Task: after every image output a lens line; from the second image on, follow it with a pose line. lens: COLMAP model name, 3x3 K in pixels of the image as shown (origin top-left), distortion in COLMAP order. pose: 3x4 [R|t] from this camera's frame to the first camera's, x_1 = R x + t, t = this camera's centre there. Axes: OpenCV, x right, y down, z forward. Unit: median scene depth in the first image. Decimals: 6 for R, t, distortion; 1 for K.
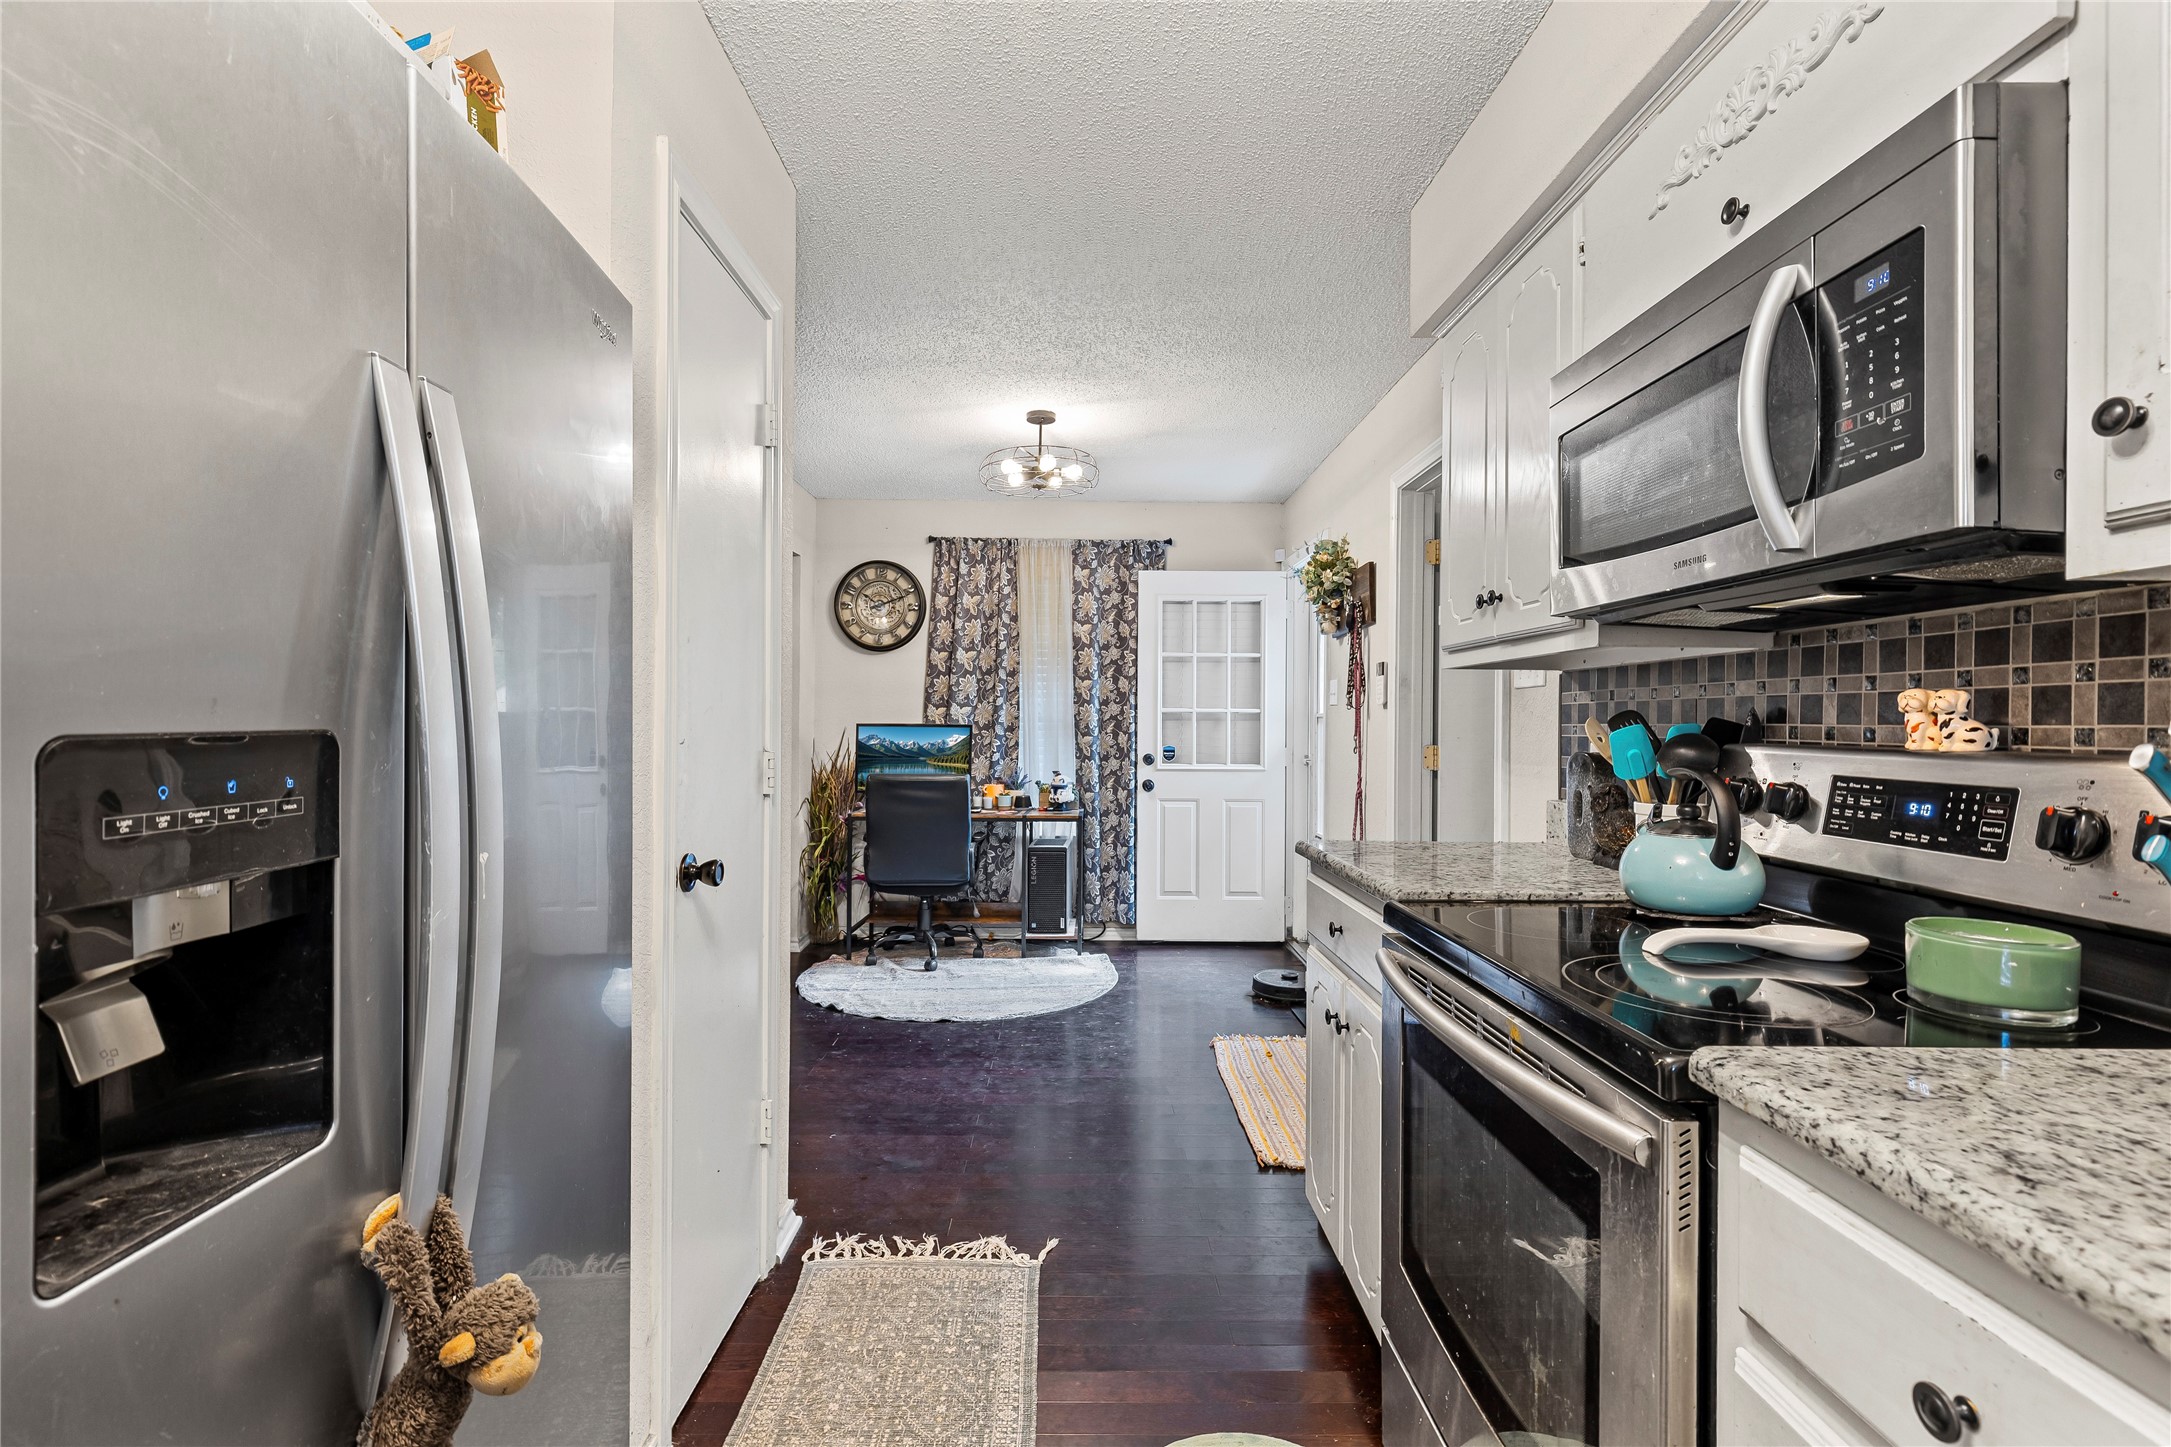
lens RADIAL K [[977.7, 0, 1094.0], [0, 977.7, 739.5], [0, 0, 1]] dist [0.004845, -0.000582]
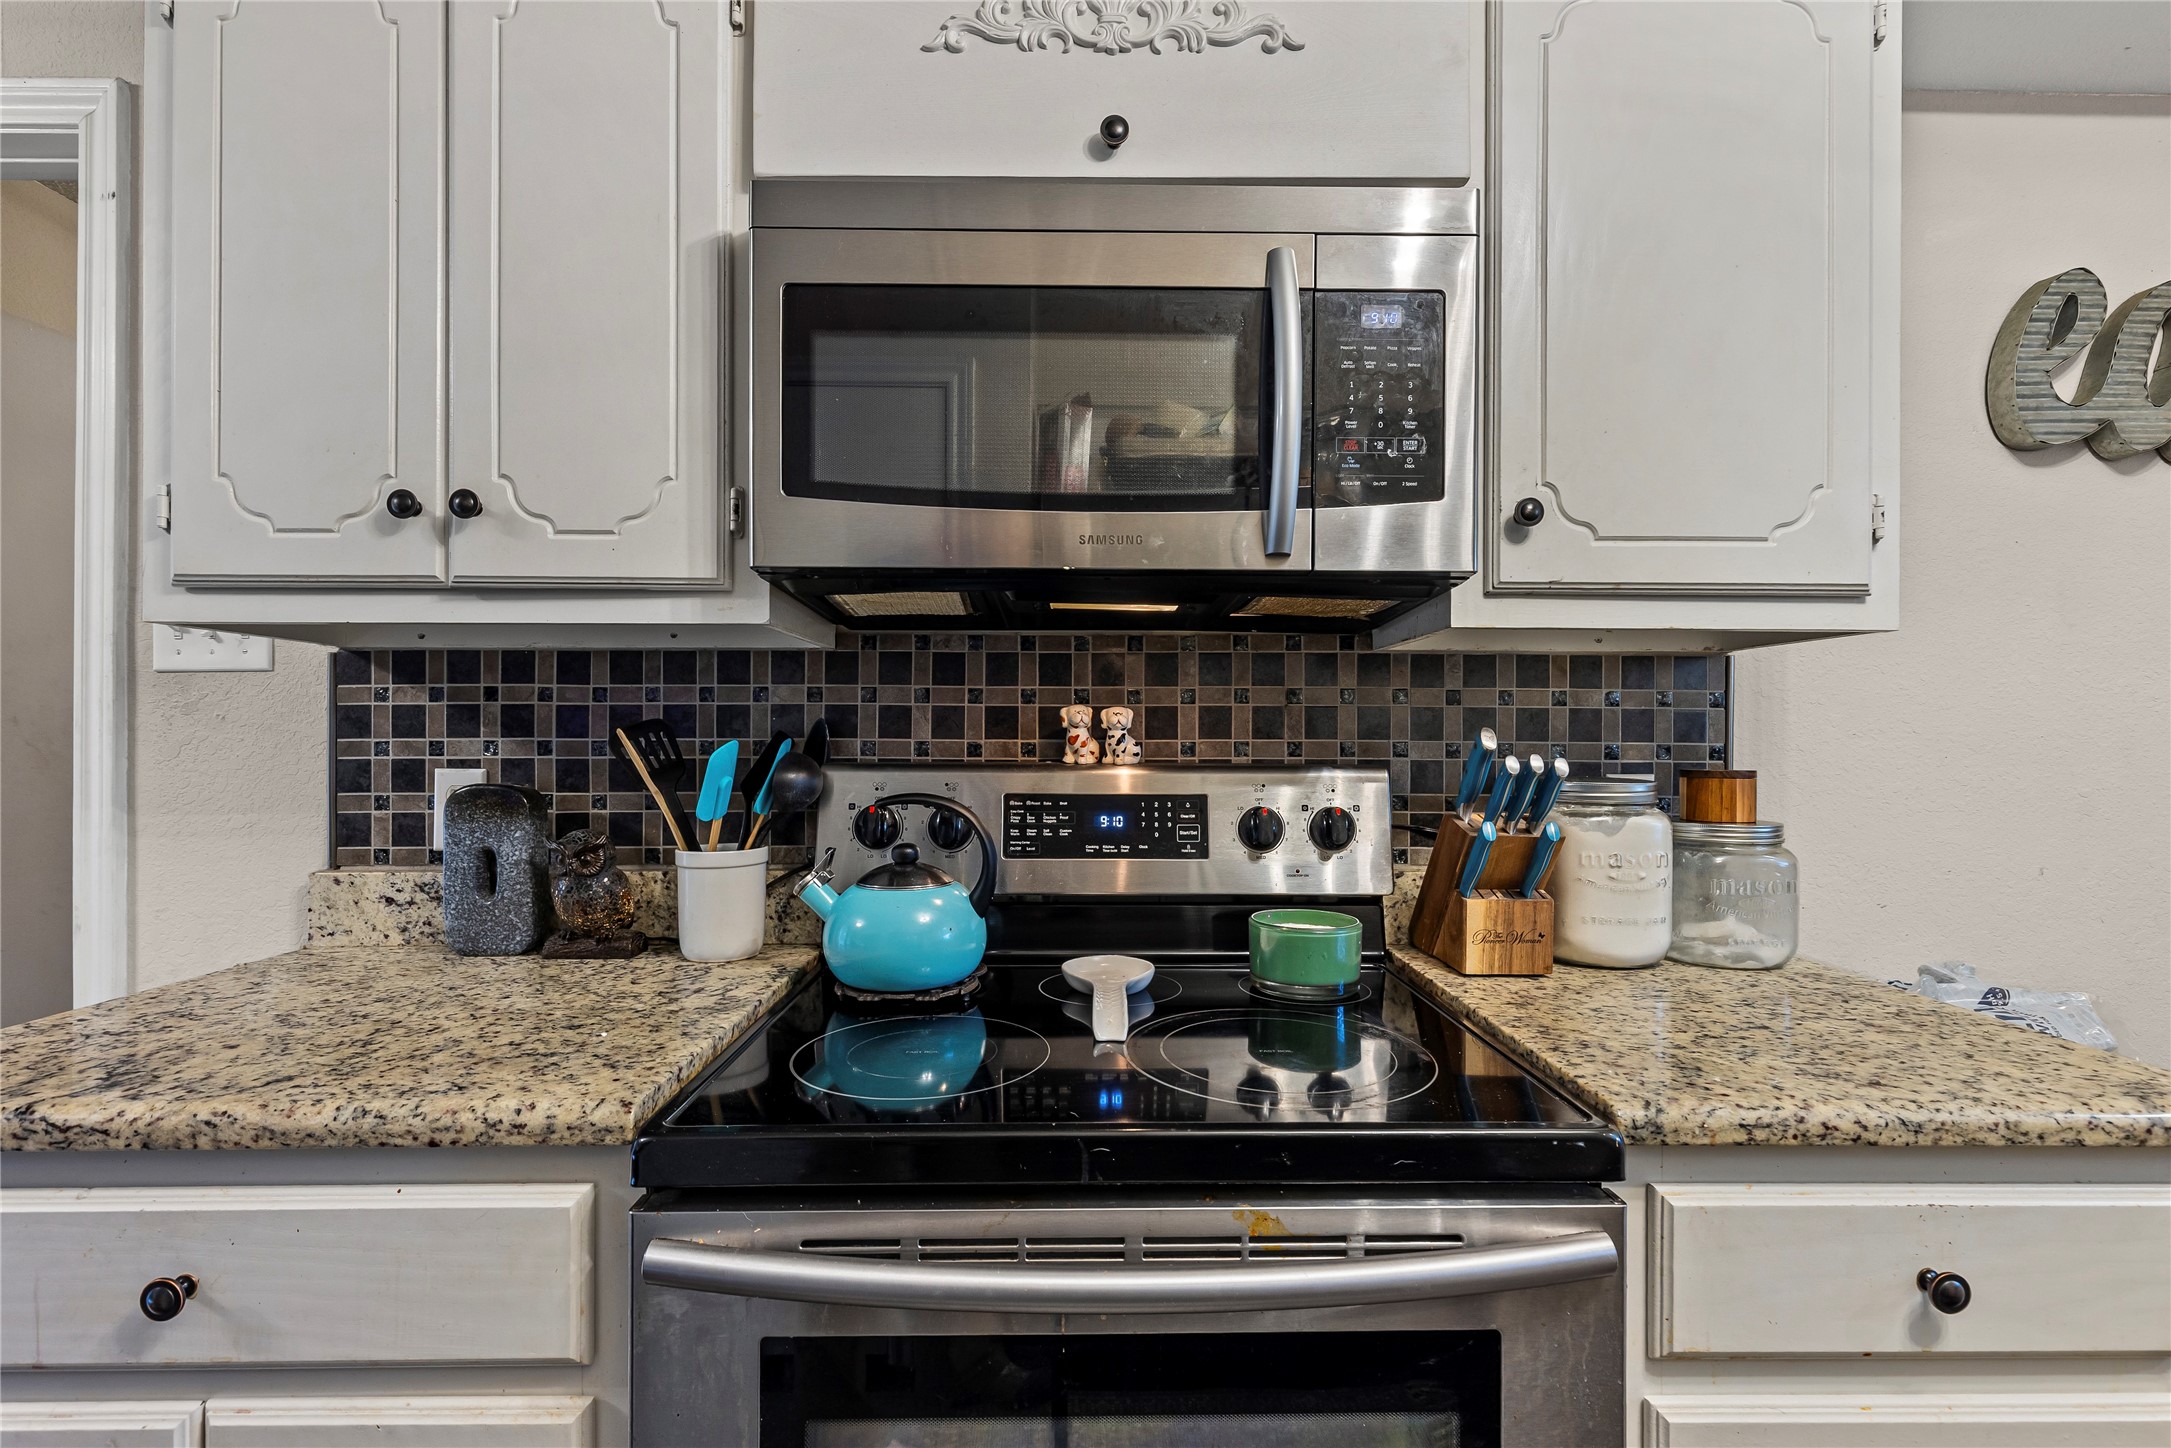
lens RADIAL K [[977.7, 0, 1094.0], [0, 977.7, 740.0], [0, 0, 1]] dist [0.004845, -0.000582]
pose [[0.005611, -0.008215, 0.999951, -0.198077], [0.014687, 0.999859, 0.008132, -0.024126], [-0.999876, 0.014640, 0.005731, 1.038551]]
